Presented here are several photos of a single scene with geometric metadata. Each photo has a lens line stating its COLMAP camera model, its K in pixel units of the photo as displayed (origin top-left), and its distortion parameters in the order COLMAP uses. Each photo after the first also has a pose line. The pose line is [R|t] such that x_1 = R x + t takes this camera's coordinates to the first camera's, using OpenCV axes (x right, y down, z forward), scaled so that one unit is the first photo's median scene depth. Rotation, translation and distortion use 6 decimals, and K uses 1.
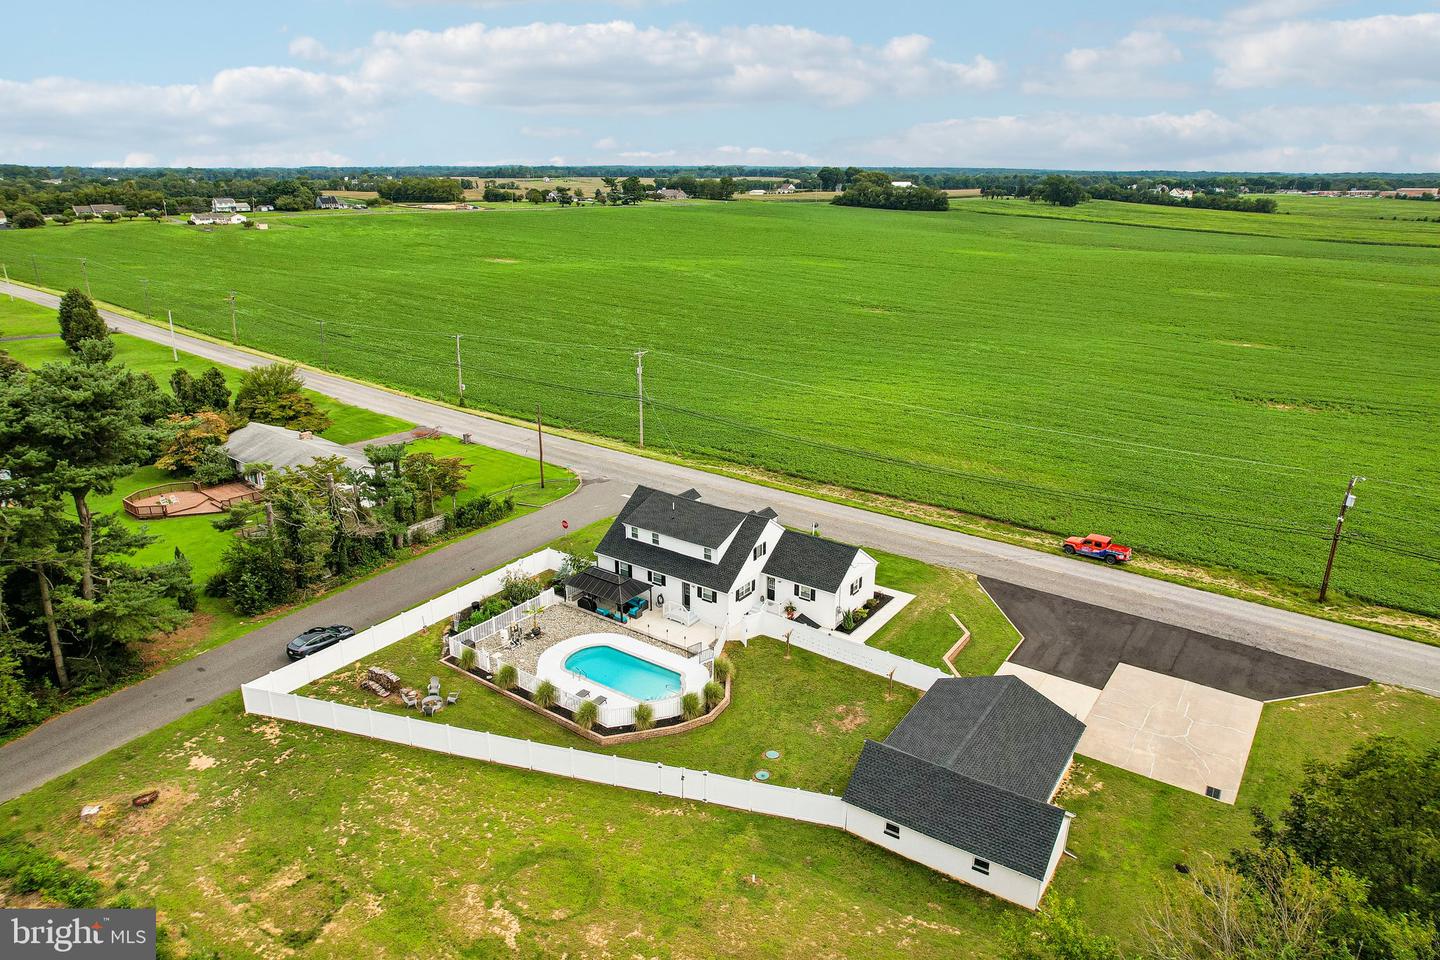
lens RADIAL K [[919.3, 0, 720.0], [0, 919.3, 480.0], [0, 0, 1]] dist [-0.065475, 0.054139]
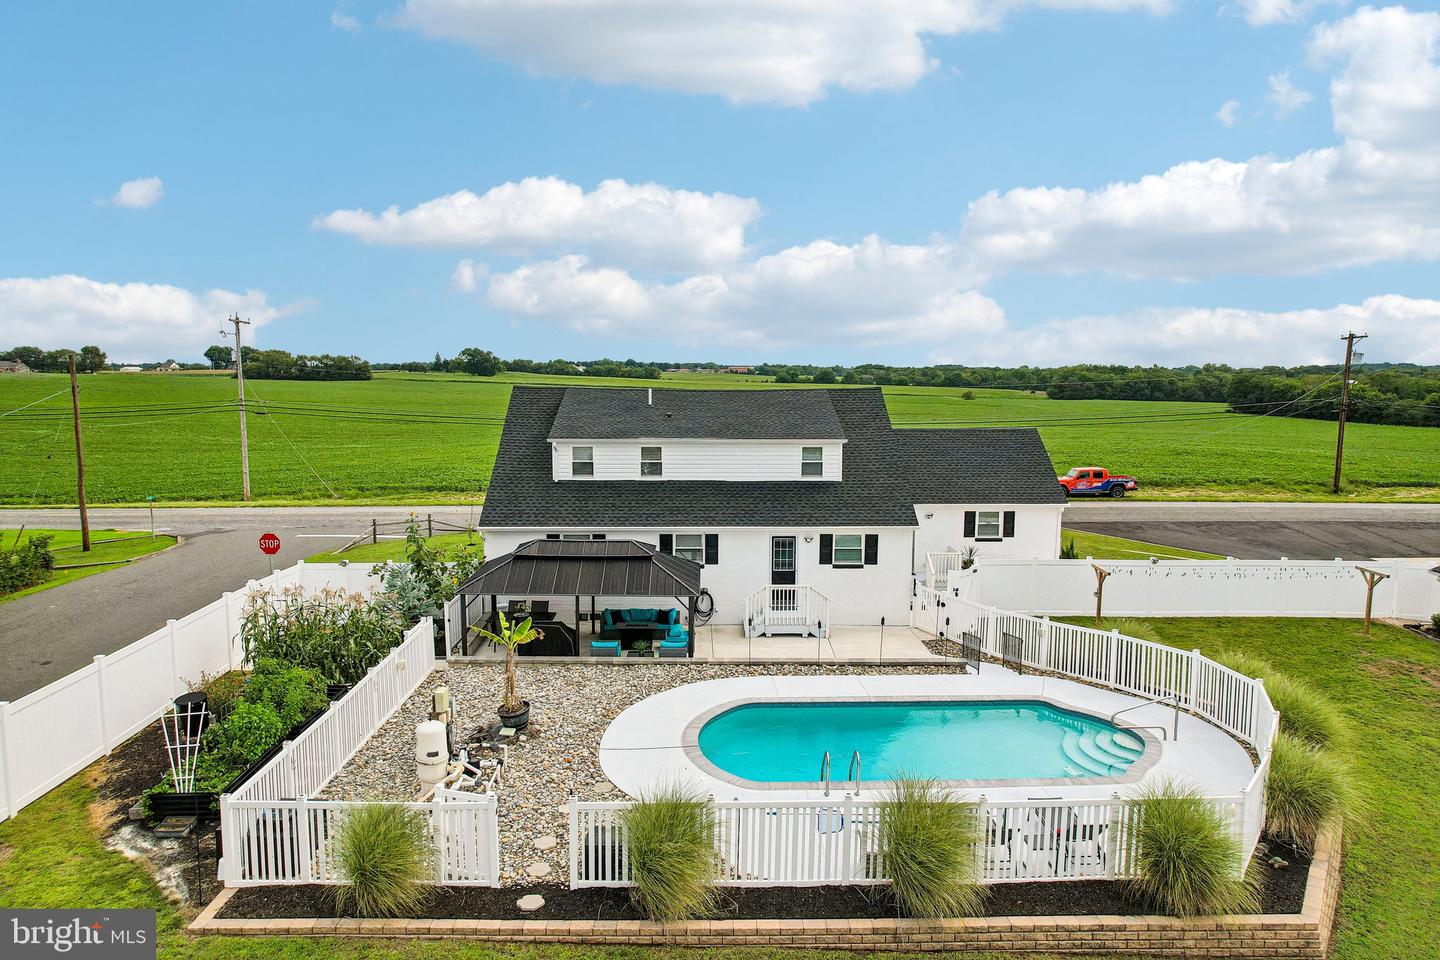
lens RADIAL K [[919.3, 0, 720.0], [0, 919.3, 480.0], [0, 0, 1]] dist [-0.065475, 0.054139]
pose [[0.802778, -0.071244, 0.592006, -0.291207], [0.193422, 0.970264, -0.145521, 0.139933], [-0.564035, 0.231328, 0.792687, 0.687185]]
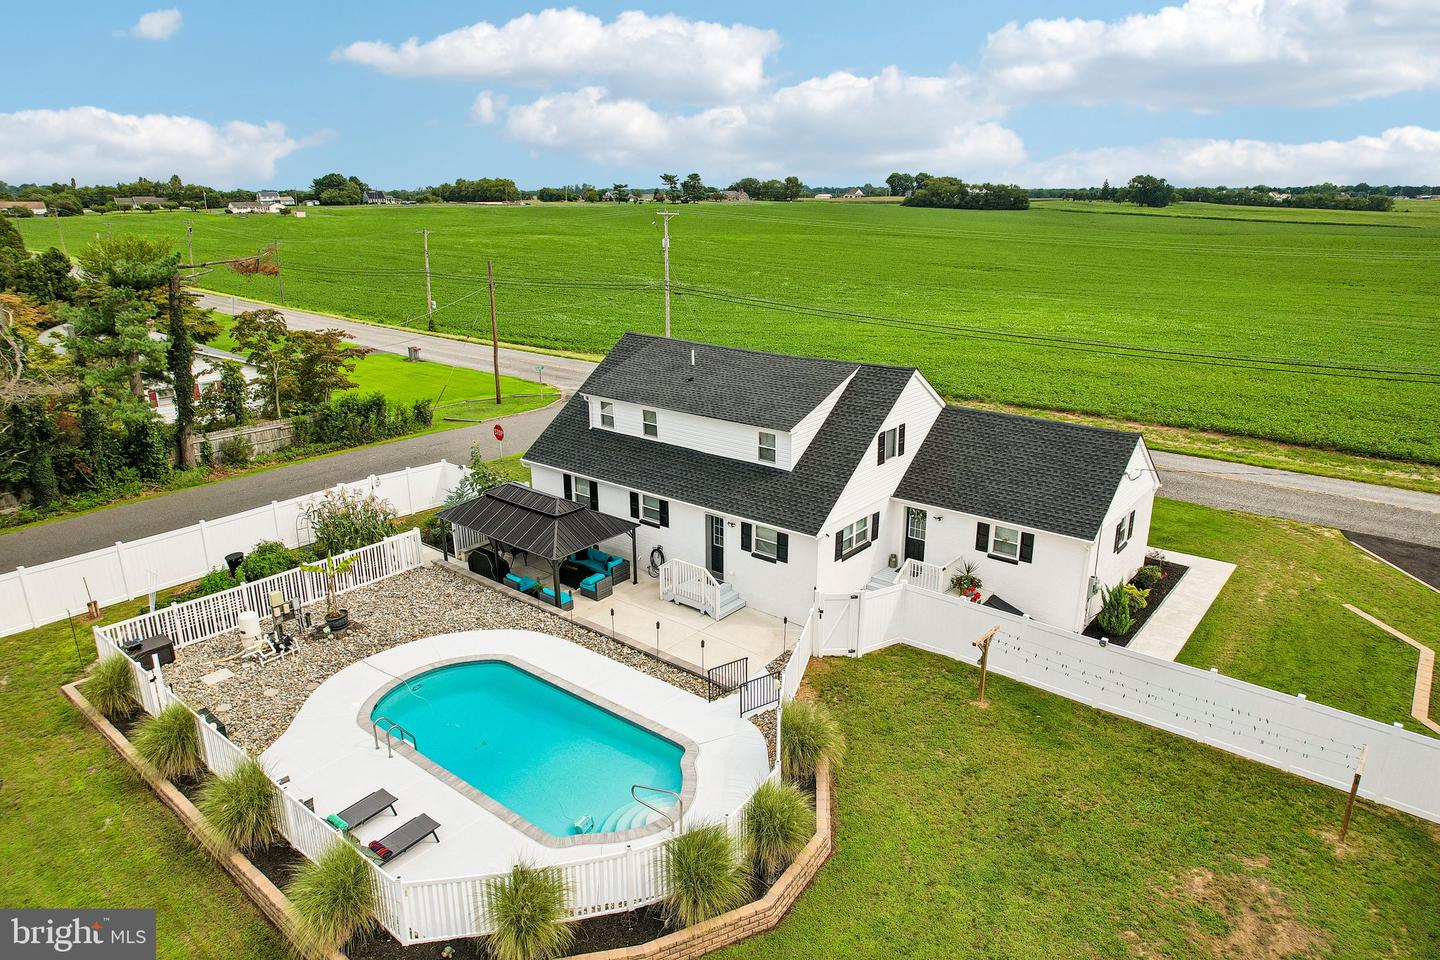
lens RADIAL K [[919.3, 0, 720.0], [0, 919.3, 480.0], [0, 0, 1]] dist [-0.065475, 0.054139]
pose [[0.997752, 0.012380, -0.065868, -0.007006], [-0.014119, 0.999562, -0.025997, 0.105573], [0.065518, 0.026868, 0.997490, 0.575815]]
